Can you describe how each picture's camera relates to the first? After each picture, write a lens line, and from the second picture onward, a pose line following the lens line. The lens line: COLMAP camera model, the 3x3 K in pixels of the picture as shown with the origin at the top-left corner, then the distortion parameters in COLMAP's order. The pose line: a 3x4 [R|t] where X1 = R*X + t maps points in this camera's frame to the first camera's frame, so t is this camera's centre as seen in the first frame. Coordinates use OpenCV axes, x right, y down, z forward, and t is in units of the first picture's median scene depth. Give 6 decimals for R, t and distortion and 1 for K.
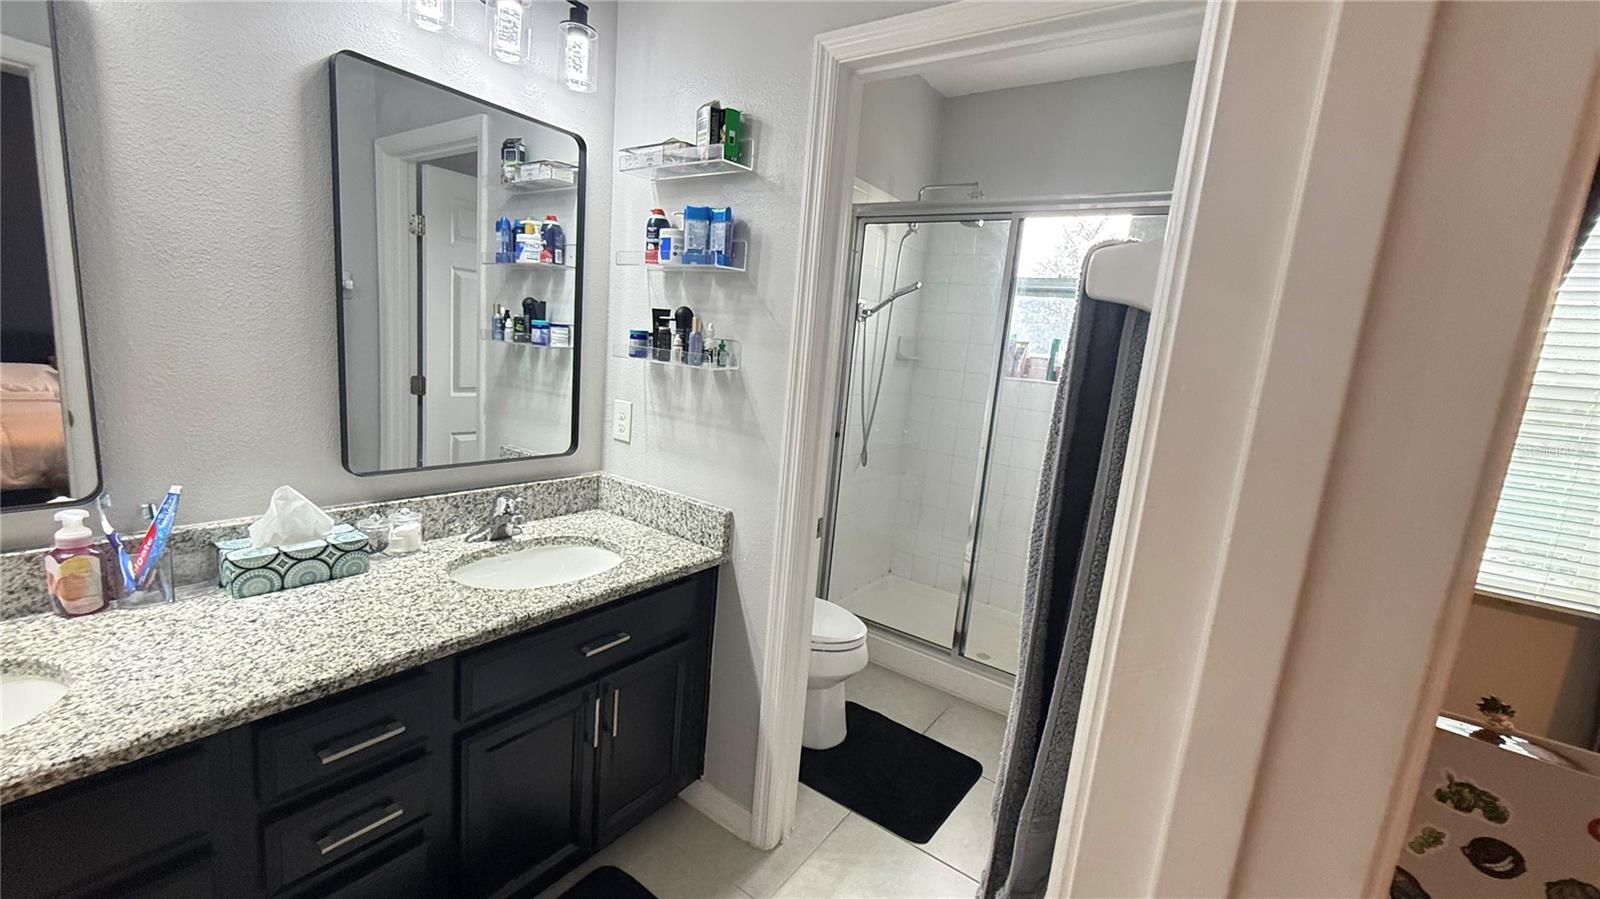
lens RADIAL K [[638.5, 0, 804.7], [0, 638.5, 450.5], [0, 0, 1]] dist [-0.000162, -0.000179]
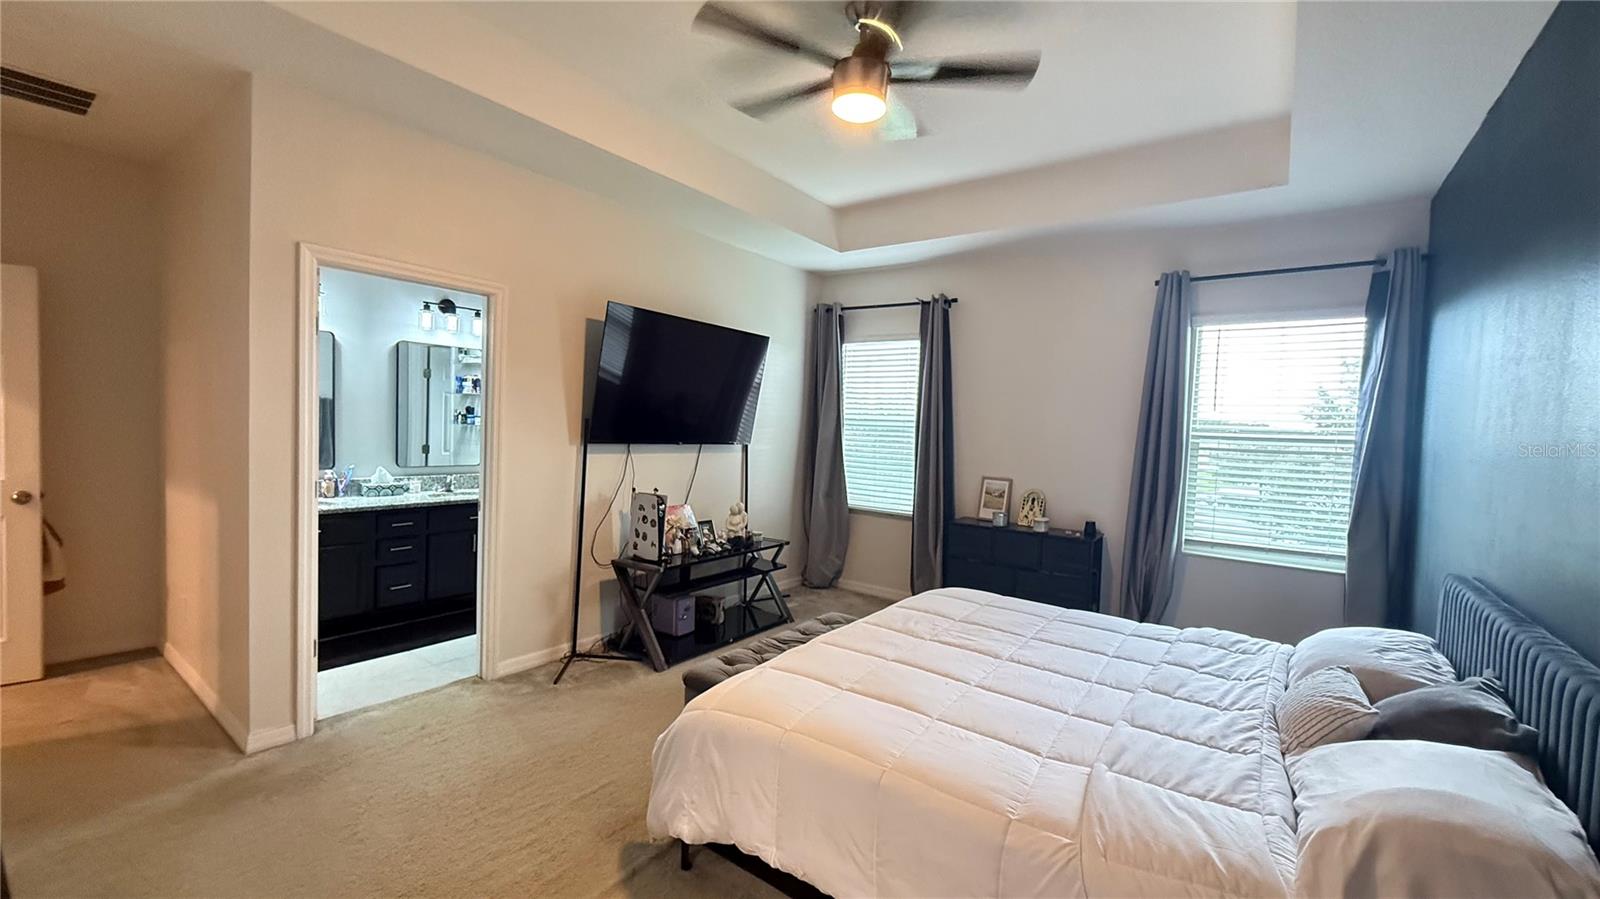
lens RADIAL K [[638.5, 0, 804.7], [0, 638.5, 450.5], [0, 0, 1]] dist [-0.000162, -0.000179]
pose [[0.998567, -0.048581, -0.022464, 1.124613], [0.045367, 0.990944, -0.126382, 0.371843], [0.028400, 0.125181, 0.991727, -1.713292]]
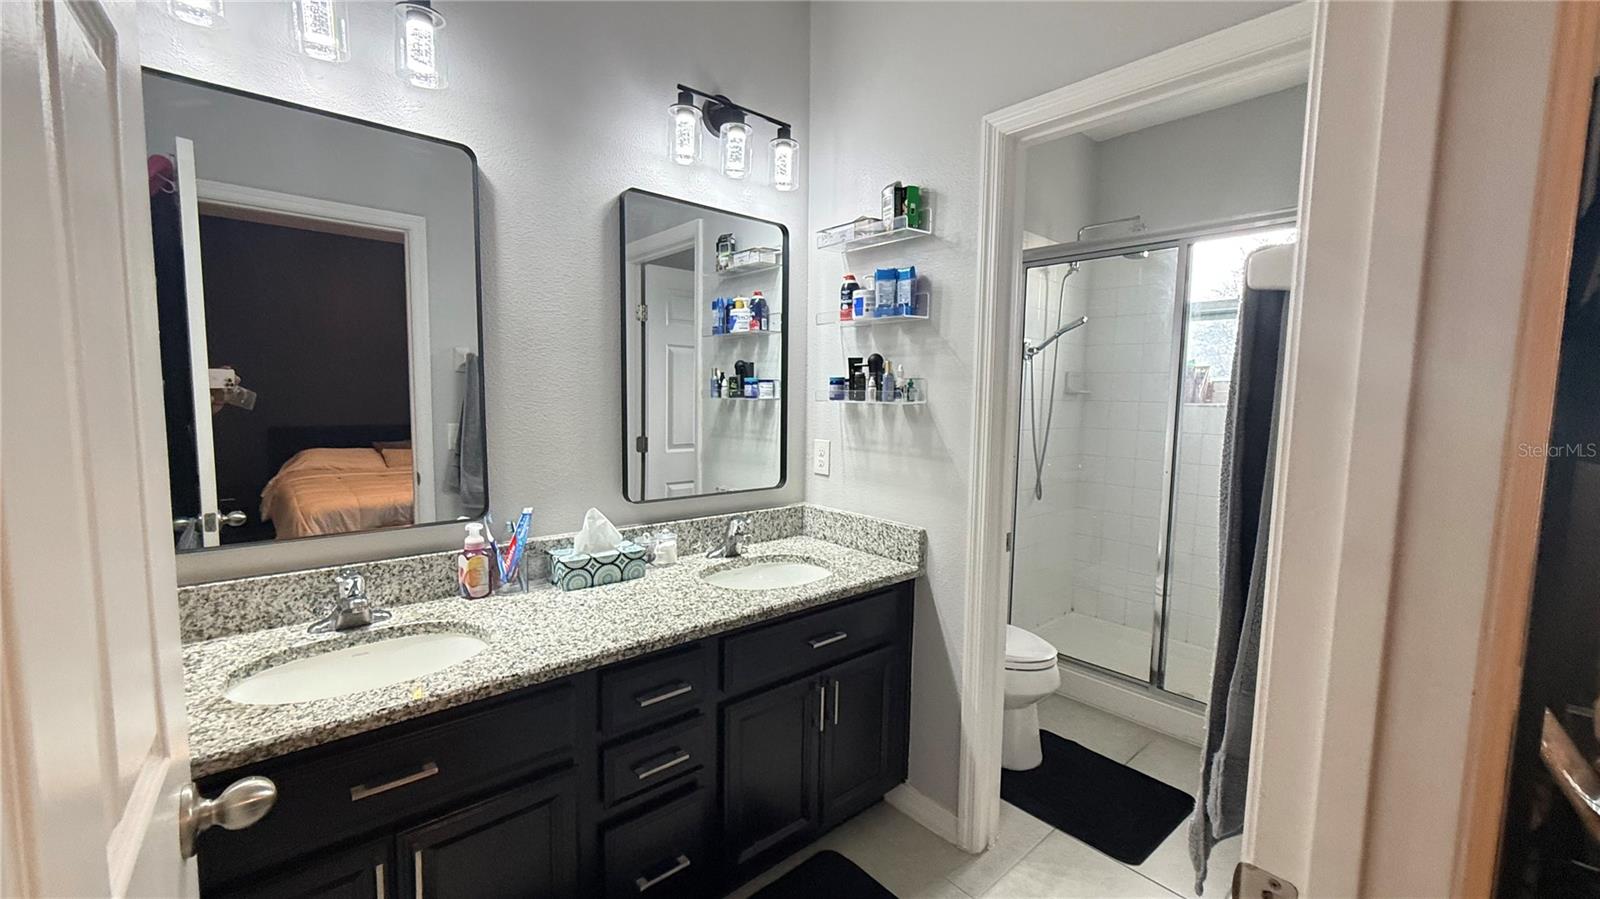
lens RADIAL K [[639.9, 0, 806.3], [0, 639.9, 452.3], [0, 0, 1]] dist [0.003102, -0.000203]
pose [[0.971442, -0.053371, -0.231195, -0.050040], [0.032613, 0.995160, -0.092698, 0.057967], [0.235024, 0.082511, 0.968481, -0.146791]]
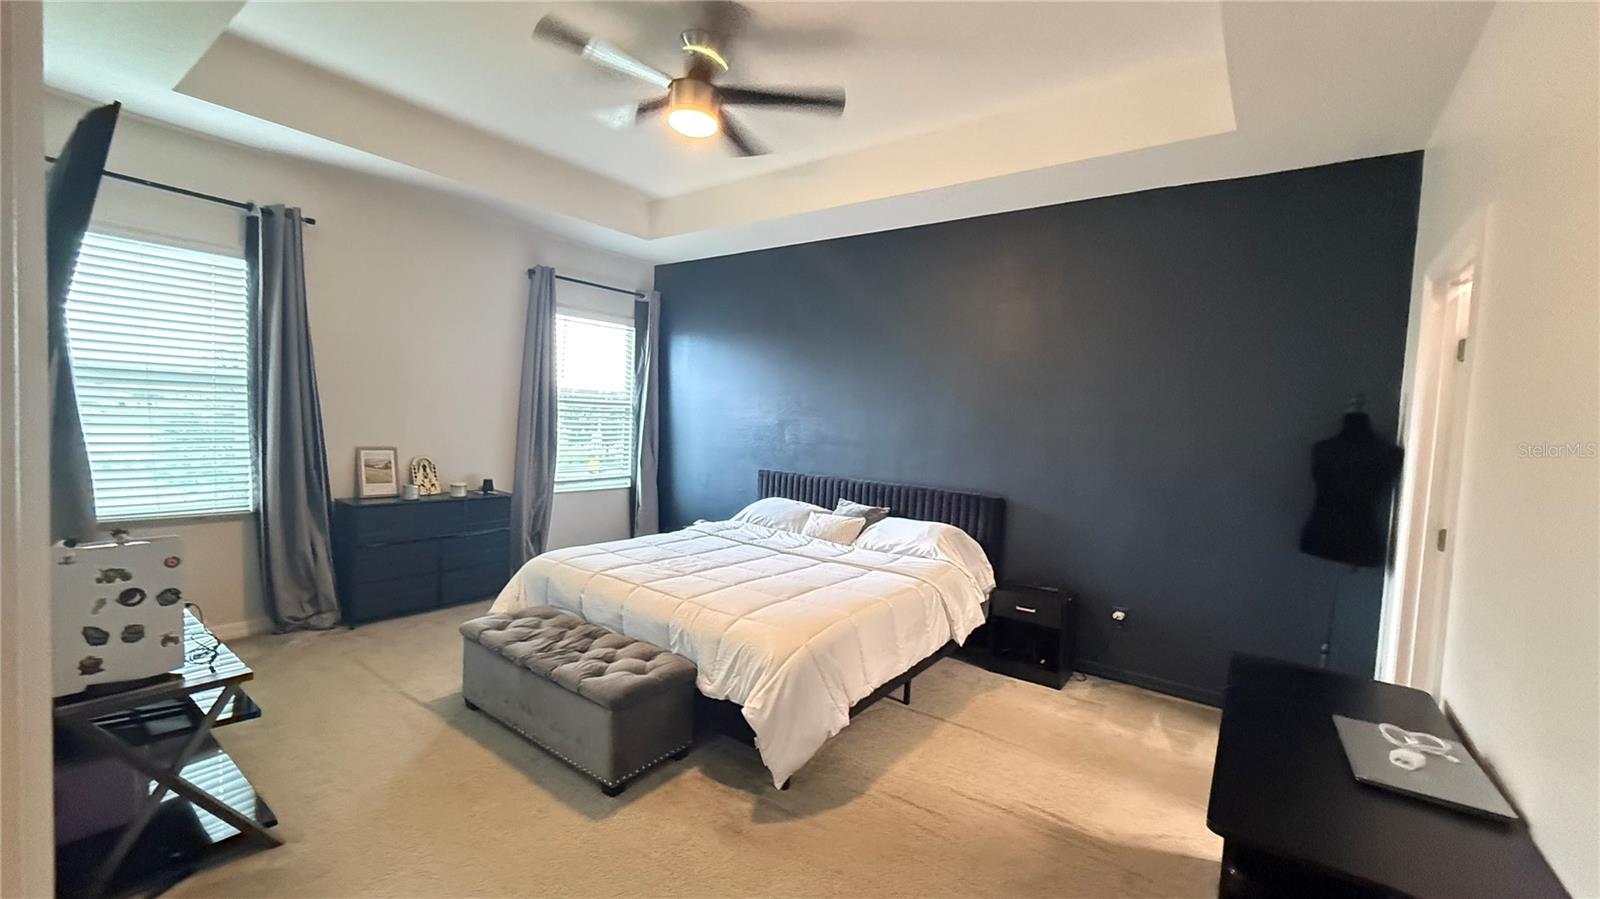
lens RADIAL K [[639.9, 0, 806.3], [0, 639.9, 452.3], [0, 0, 1]] dist [0.003102, -0.000203]
pose [[0.028632, -0.140108, 0.989722, -0.431932], [0.121981, 0.983218, 0.135658, 0.070371], [-0.992119, 0.116843, 0.045242, -0.660044]]
